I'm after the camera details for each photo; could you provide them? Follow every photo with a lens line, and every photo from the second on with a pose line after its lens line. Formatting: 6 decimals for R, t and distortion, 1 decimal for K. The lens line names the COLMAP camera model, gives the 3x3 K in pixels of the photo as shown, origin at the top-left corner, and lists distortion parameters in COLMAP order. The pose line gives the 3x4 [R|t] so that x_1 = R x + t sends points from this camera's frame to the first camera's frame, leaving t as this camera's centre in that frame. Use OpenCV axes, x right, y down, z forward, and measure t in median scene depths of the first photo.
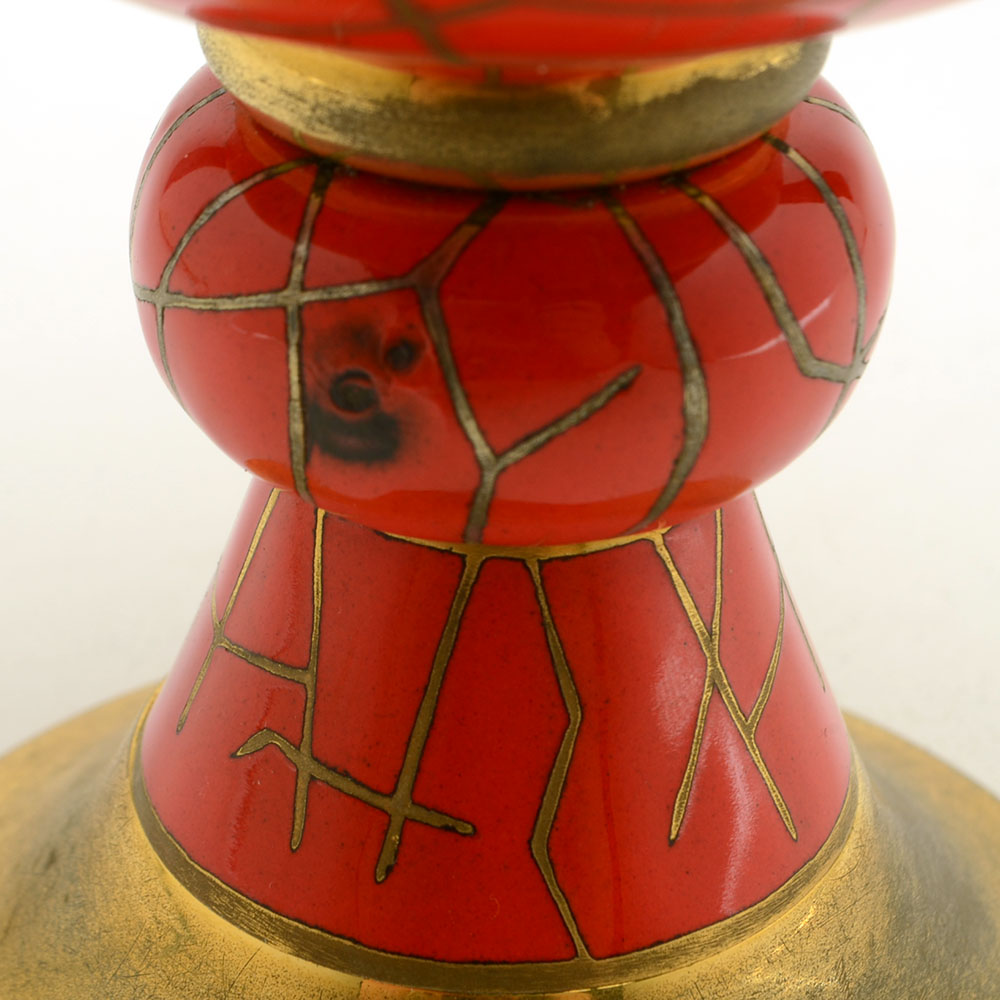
lens RADIAL K [[3035.9, 0, 499.5], [0, 3035.9, 501.3], [0, 0, 1]] dist [-0.077318, 0.000000]
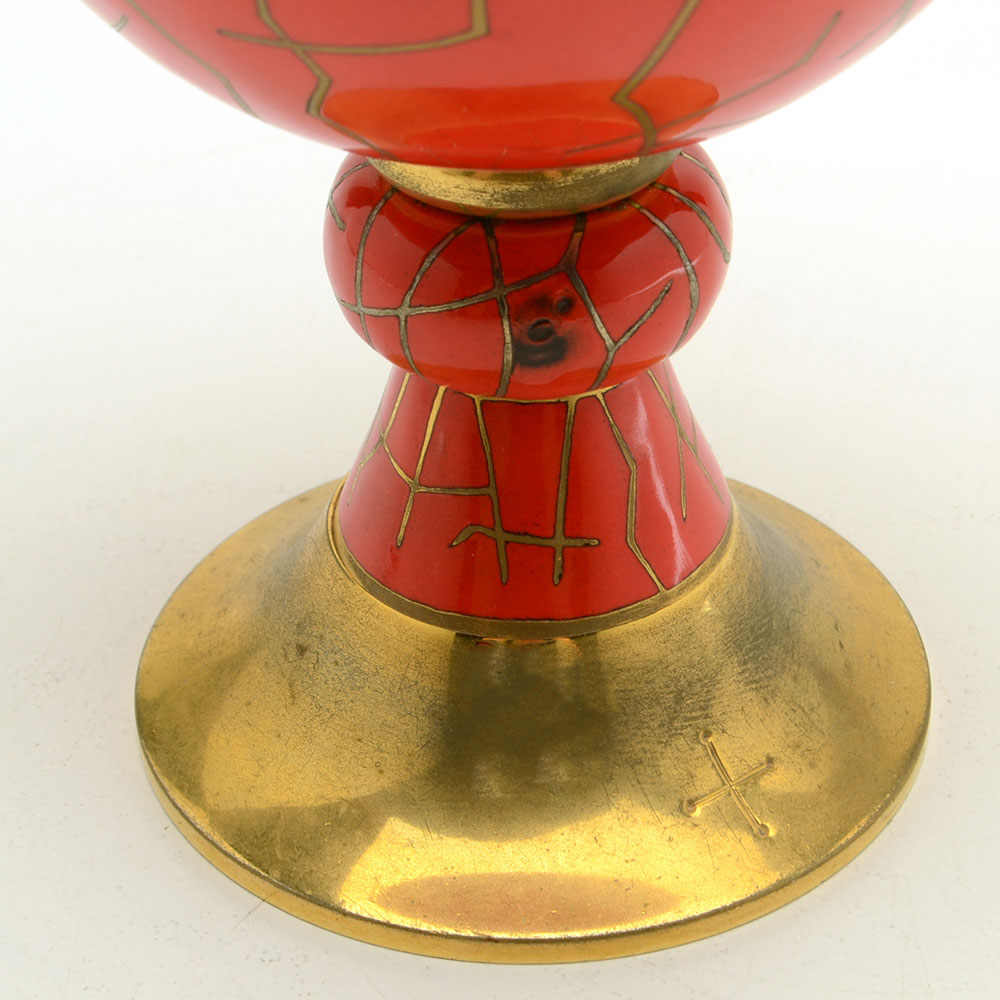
lens RADIAL K [[3035.9, 0, 501.4], [0, 3035.9, 499.1], [0, 0, 1]] dist [-0.077318, 0.000000]
pose [[0.895365, -0.285911, 0.341432, -0.758001], [0.264517, 0.958230, 0.108747, -0.149406], [-0.358262, -0.007054, 0.933594, -0.798292]]
